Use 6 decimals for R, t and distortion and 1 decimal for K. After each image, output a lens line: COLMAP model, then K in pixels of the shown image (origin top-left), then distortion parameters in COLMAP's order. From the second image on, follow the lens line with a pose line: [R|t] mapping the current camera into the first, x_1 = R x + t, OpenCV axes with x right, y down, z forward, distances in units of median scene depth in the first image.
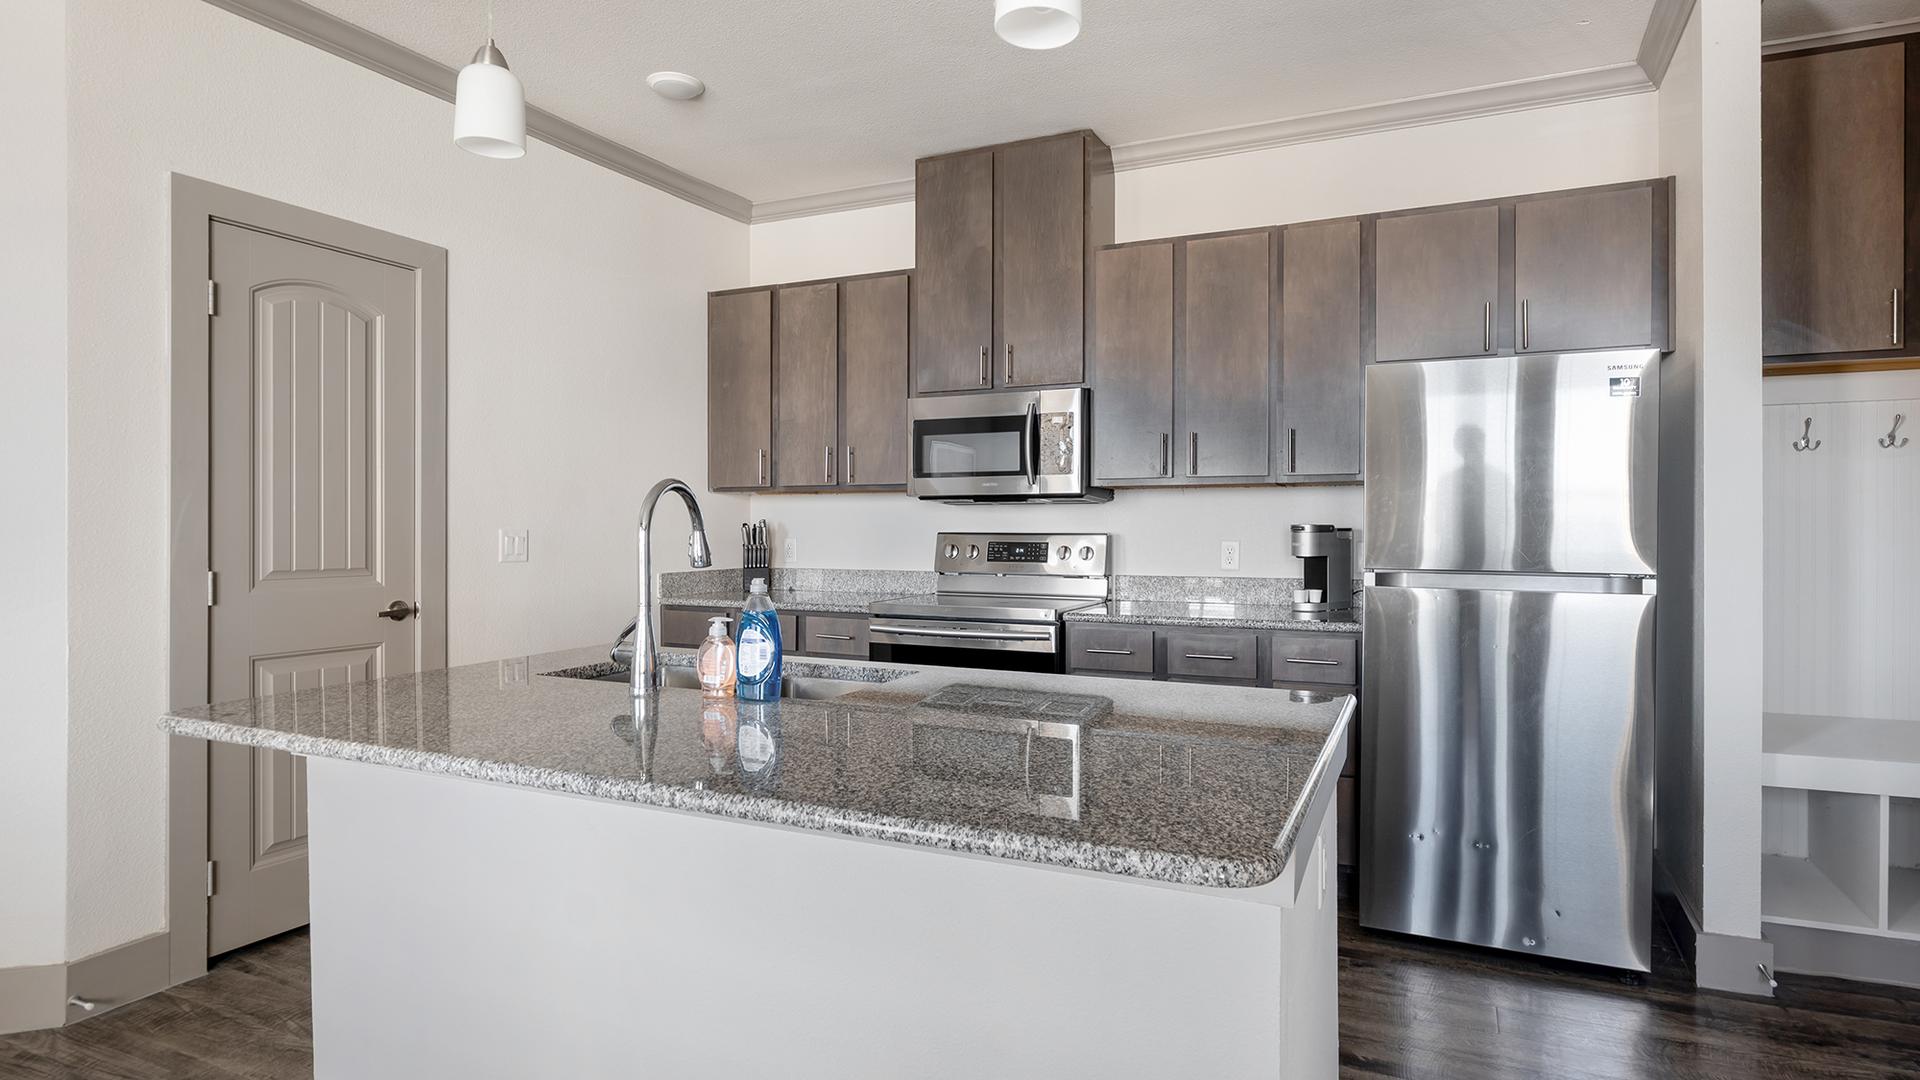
lens RADIAL K [[1023.3, 0, 975.9], [0, 1023.3, 530.7], [0, 0, 1]] dist [-0.000016, -0.000014]
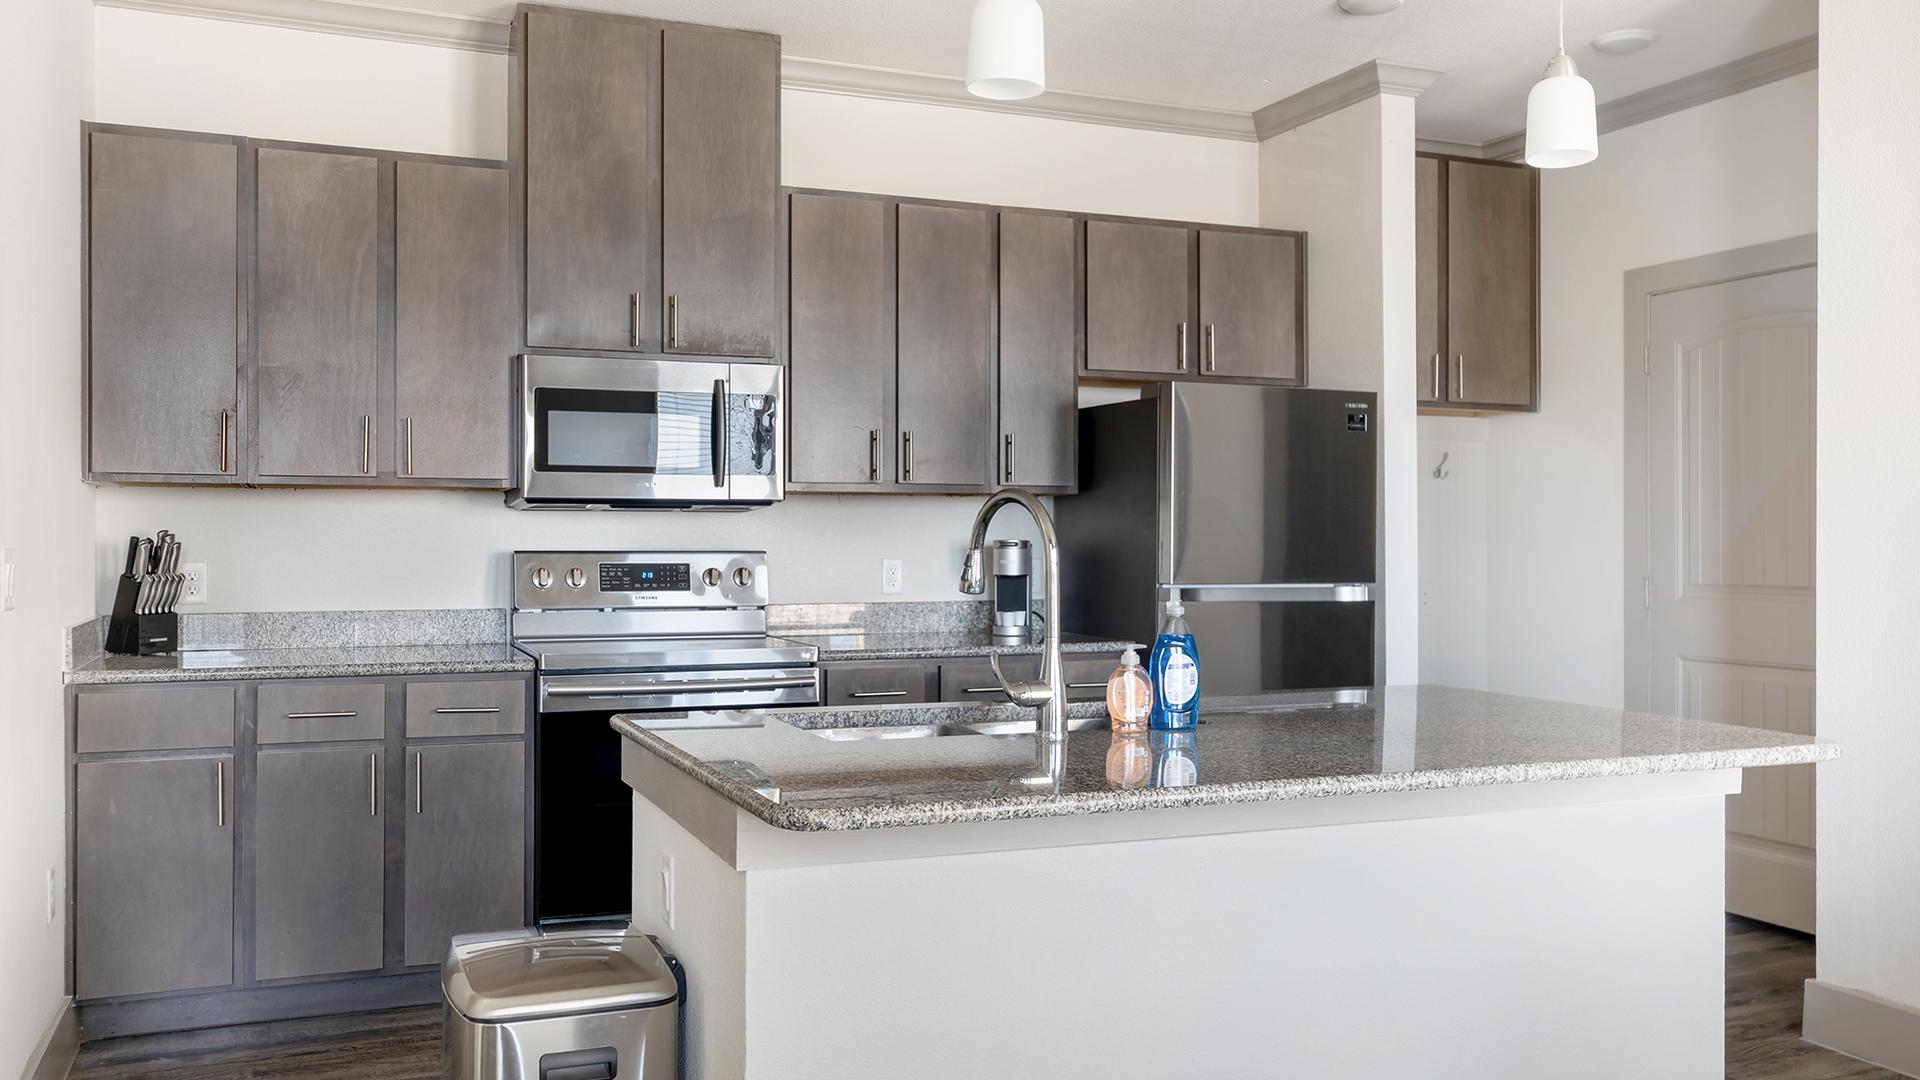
lens RADIAL K [[1577.9, 0, 970.4], [0, 1577.9, 539.0], [0, 0, 1]] dist [-0.000380, 0.006341]
pose [[0.673253, -0.000259, 0.739412, -0.773692], [0.003431, 0.999990, -0.002773, -0.002979], [-0.739404, 0.004404, 0.673248, 0.090393]]
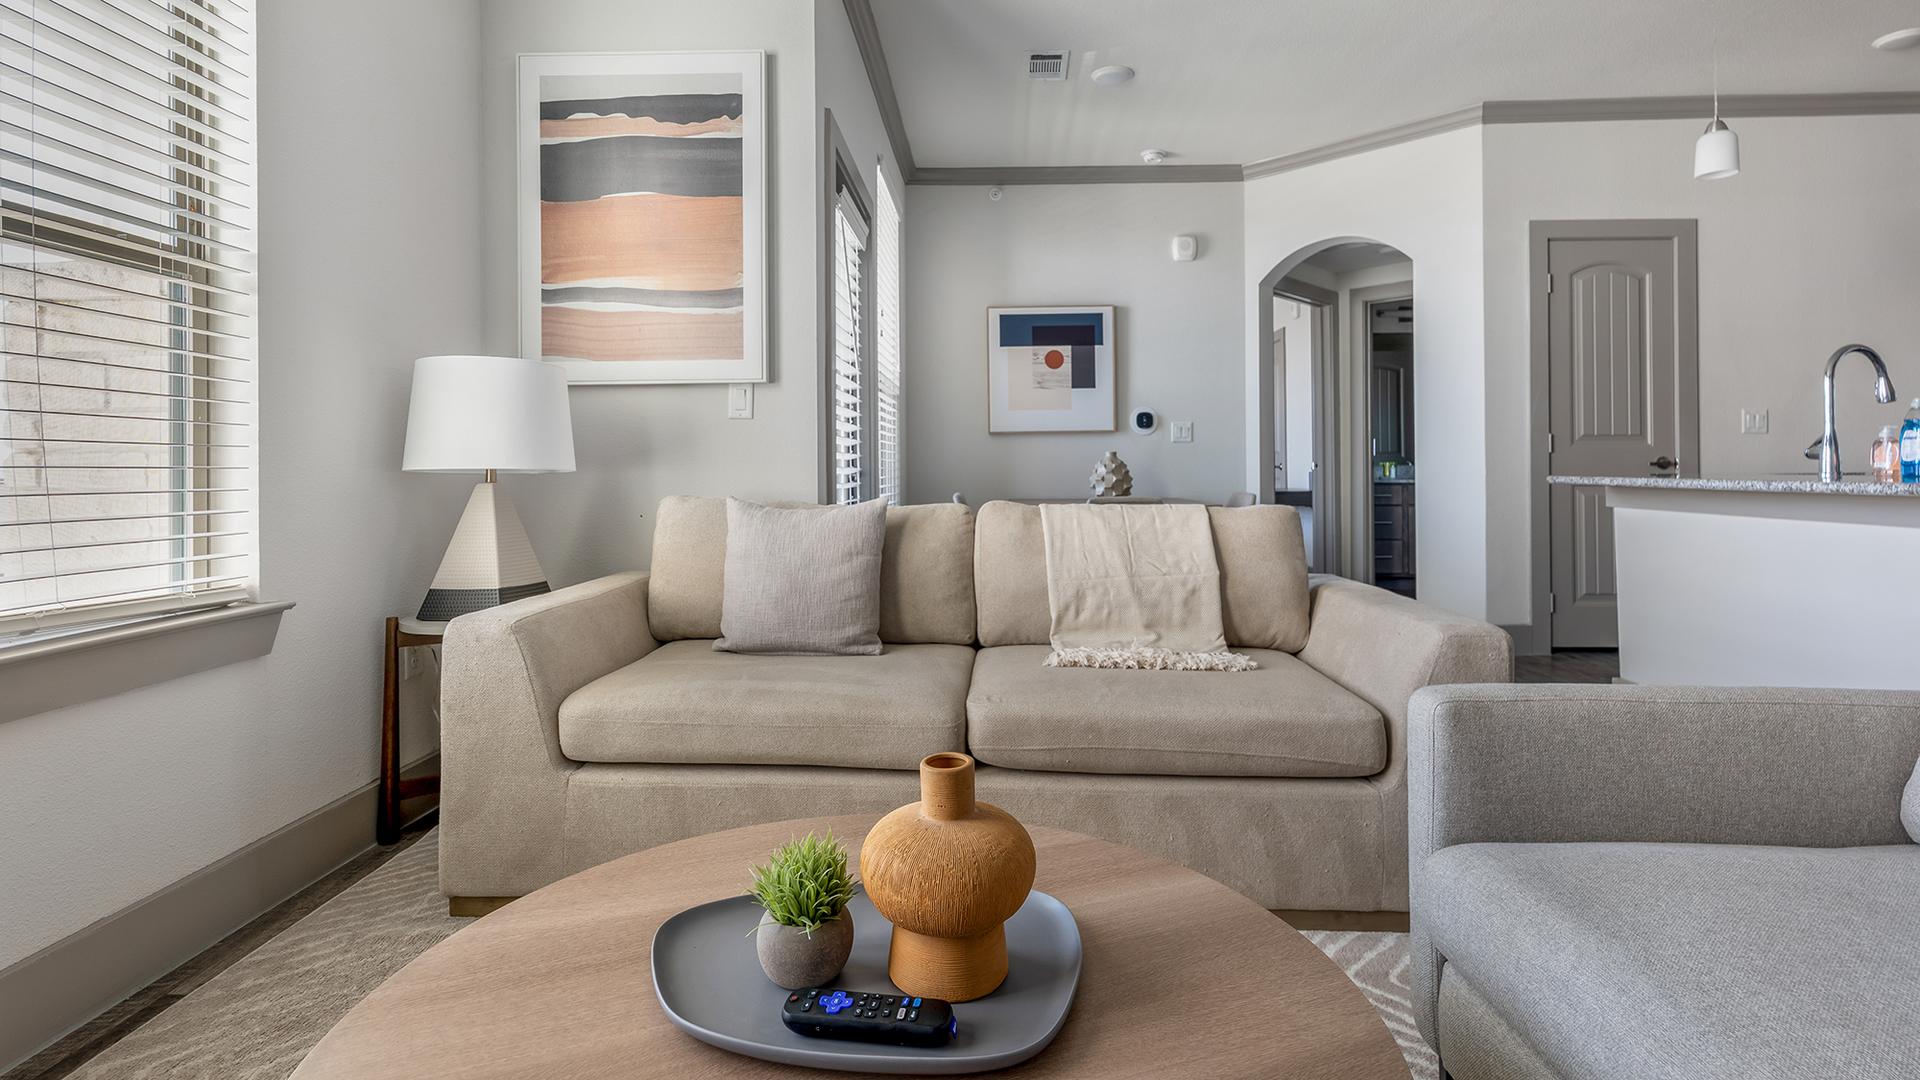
lens RADIAL K [[918.1, 0, 976.5], [0, 918.1, 459.2], [0, 0, 1]] dist [0.001703, 0.001836]
pose [[0.406582, -0.013271, -0.913518, 0.264767], [0.002940, 0.999908, -0.013217, 0.083702], [0.913610, 0.002688, 0.406584, -0.479698]]
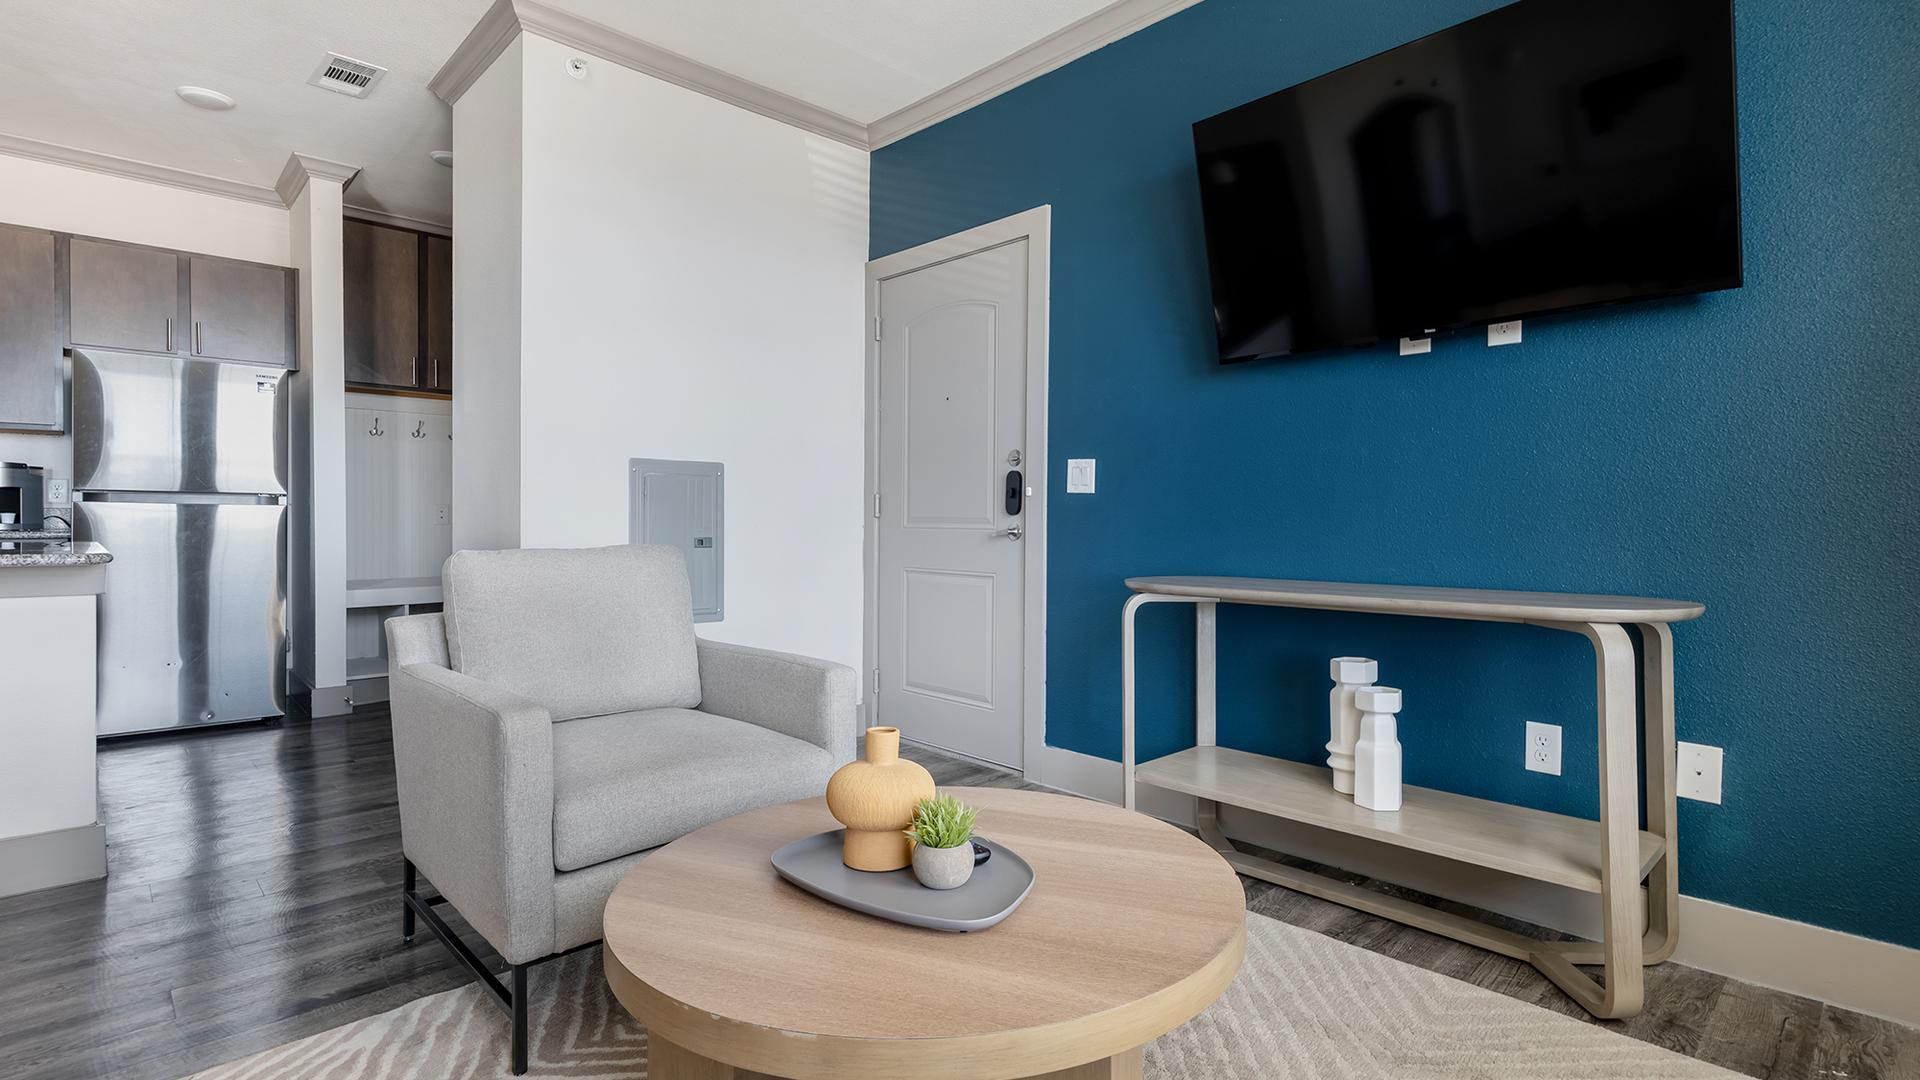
lens RADIAL K [[918.1, 0, 983.5], [0, 918.1, 531.3], [0, 0, 1]] dist [0.001703, 0.001836]
pose [[0.351025, -0.010519, 0.936307, -0.332361], [0.000970, 0.999940, 0.010871, 0.072027], [-0.936366, -0.002908, 0.351014, -0.565626]]
